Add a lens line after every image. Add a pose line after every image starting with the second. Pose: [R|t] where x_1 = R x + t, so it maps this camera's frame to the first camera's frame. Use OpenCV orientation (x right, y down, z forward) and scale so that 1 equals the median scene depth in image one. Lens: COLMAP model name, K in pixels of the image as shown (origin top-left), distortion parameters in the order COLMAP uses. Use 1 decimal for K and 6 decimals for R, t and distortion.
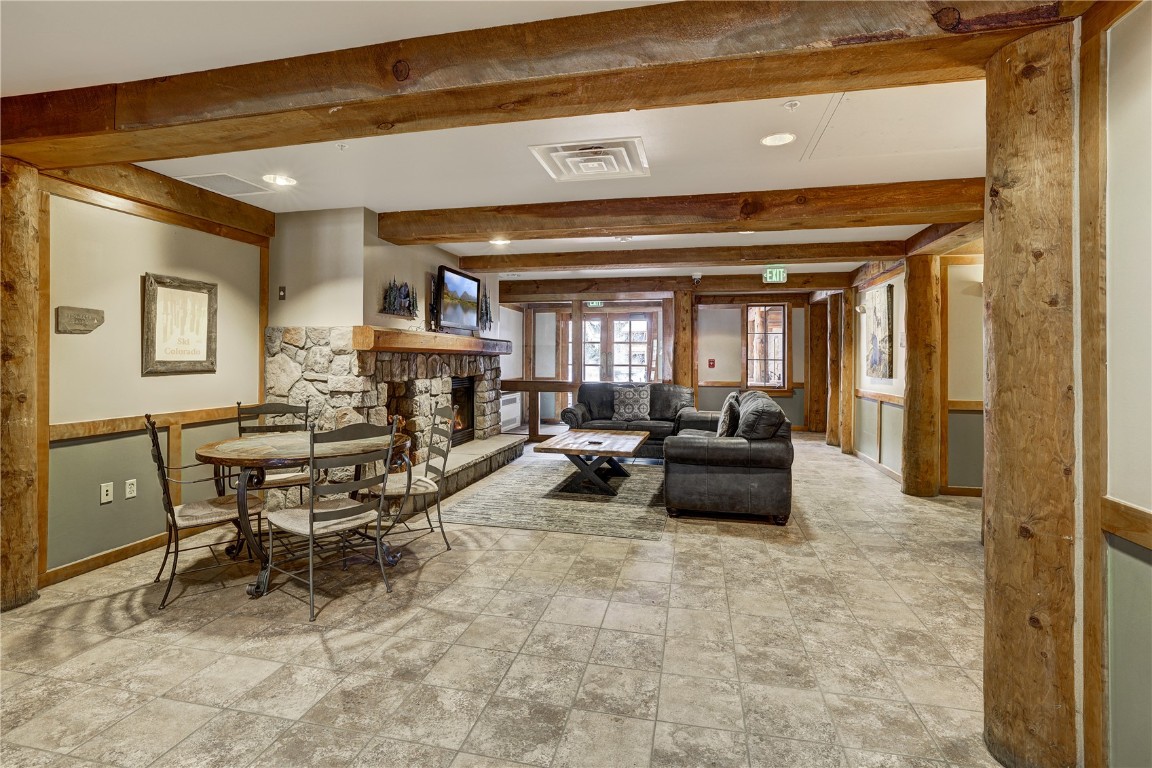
lens RADIAL K [[558.4, 0, 579.4], [0, 558.4, 355.8], [0, 0, 1]] dist [-0.002714, 0.001276]
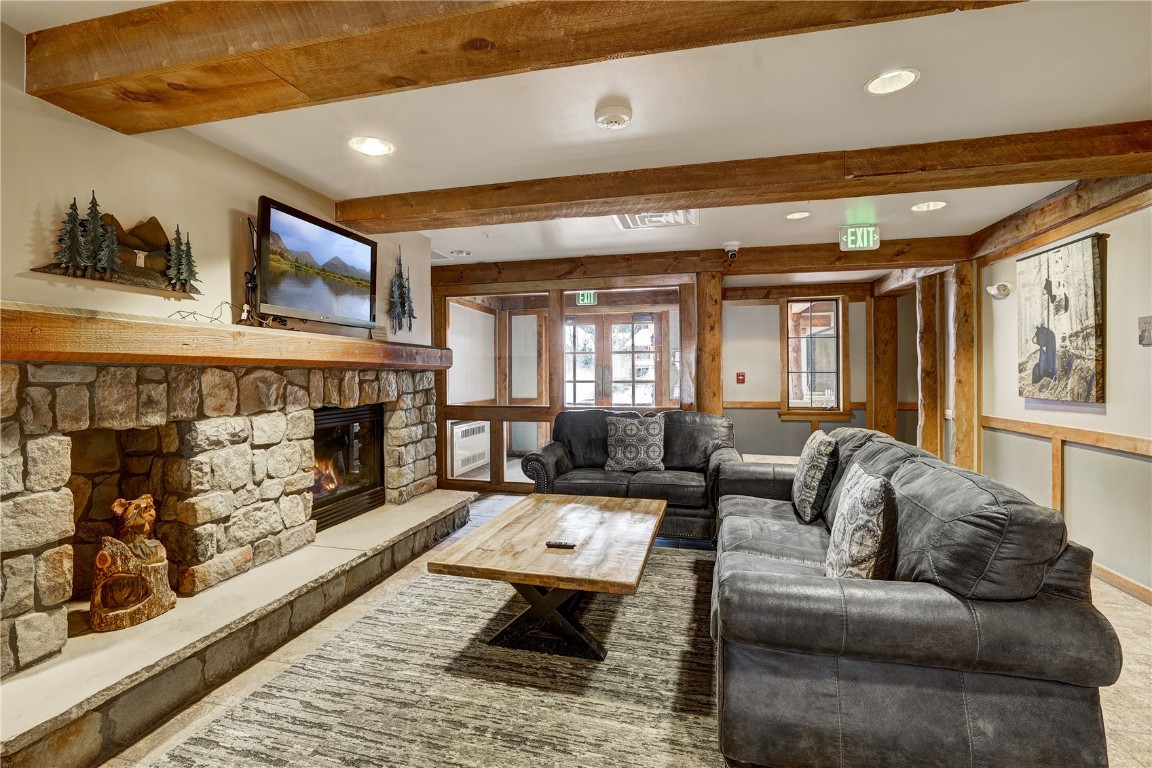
lens RADIAL K [[520.4, 0, 577.0], [0, 520.4, 384.4], [0, 0, 1]] dist [-0.034738, 0.009562]
pose [[0.999738, -0.011476, -0.019816, 0.042982], [0.011980, 0.999602, 0.025547, 0.002607], [0.019515, -0.025778, 0.999477, 0.441268]]
